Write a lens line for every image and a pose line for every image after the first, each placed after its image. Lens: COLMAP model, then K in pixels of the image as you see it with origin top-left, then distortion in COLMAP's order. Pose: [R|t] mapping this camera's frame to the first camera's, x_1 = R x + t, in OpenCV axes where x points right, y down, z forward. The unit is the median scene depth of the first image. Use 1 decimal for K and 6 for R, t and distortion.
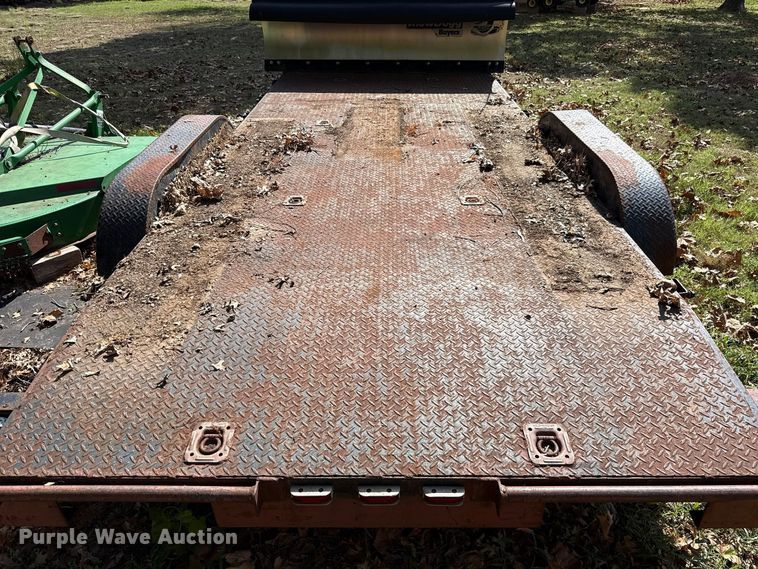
lens RADIAL K [[528.6, 0, 379.0], [0, 528.6, 284.5], [0, 0, 1]] dist [0.050701, -0.061995]
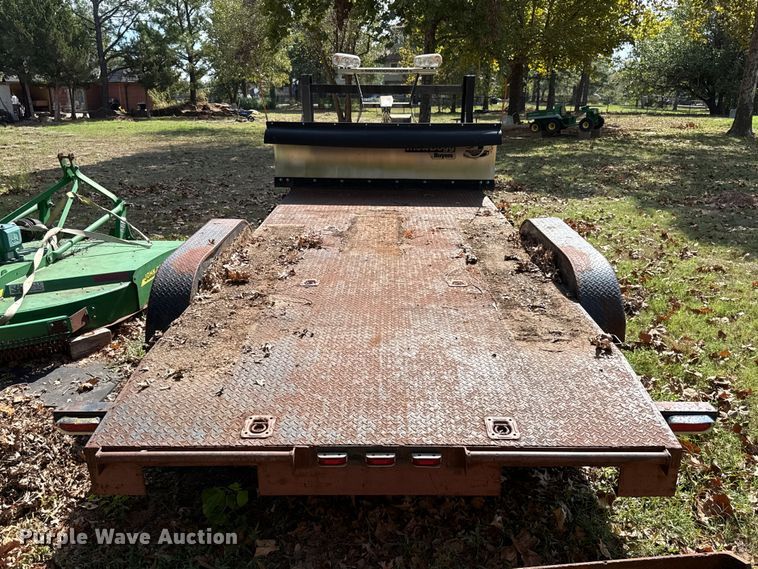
lens RADIAL K [[607.2, 0, 375.2], [0, 607.2, 283.5], [0, 0, 1]] dist [0.151238, -0.268598]
pose [[0.999947, 0.009820, -0.003000, -0.007147], [-0.010248, 0.972653, -0.232036, 0.172452], [0.000639, 0.232054, 0.972703, -0.364898]]
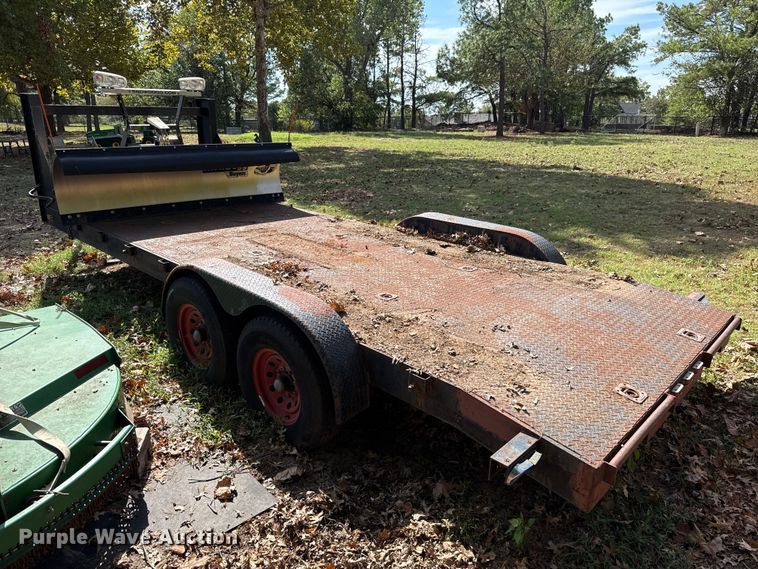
lens RADIAL K [[528.6, 0, 379.0], [0, 528.6, 284.5], [0, 0, 1]] dist [0.050701, -0.061995]
pose [[0.681637, -0.210653, 0.700711, -1.119161], [0.364439, 0.928163, -0.075487, -0.103958], [-0.634473, 0.306821, 0.709440, 0.118395]]
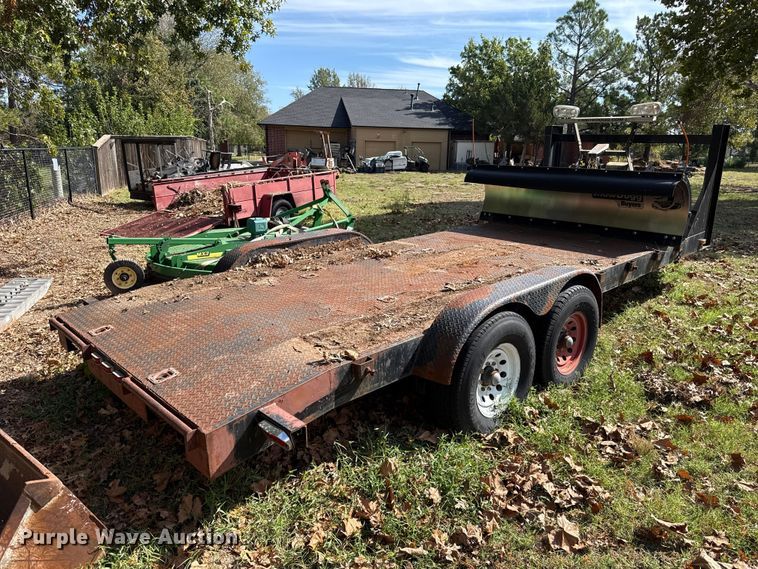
lens RADIAL K [[528.6, 0, 379.0], [0, 528.6, 284.5], [0, 0, 1]] dist [0.050701, -0.061995]
pose [[0.709214, 0.194230, -0.677709, 1.117093], [-0.376940, 0.916826, -0.131702, -0.010822], [0.595761, 0.348861, 0.723440, 0.011177]]
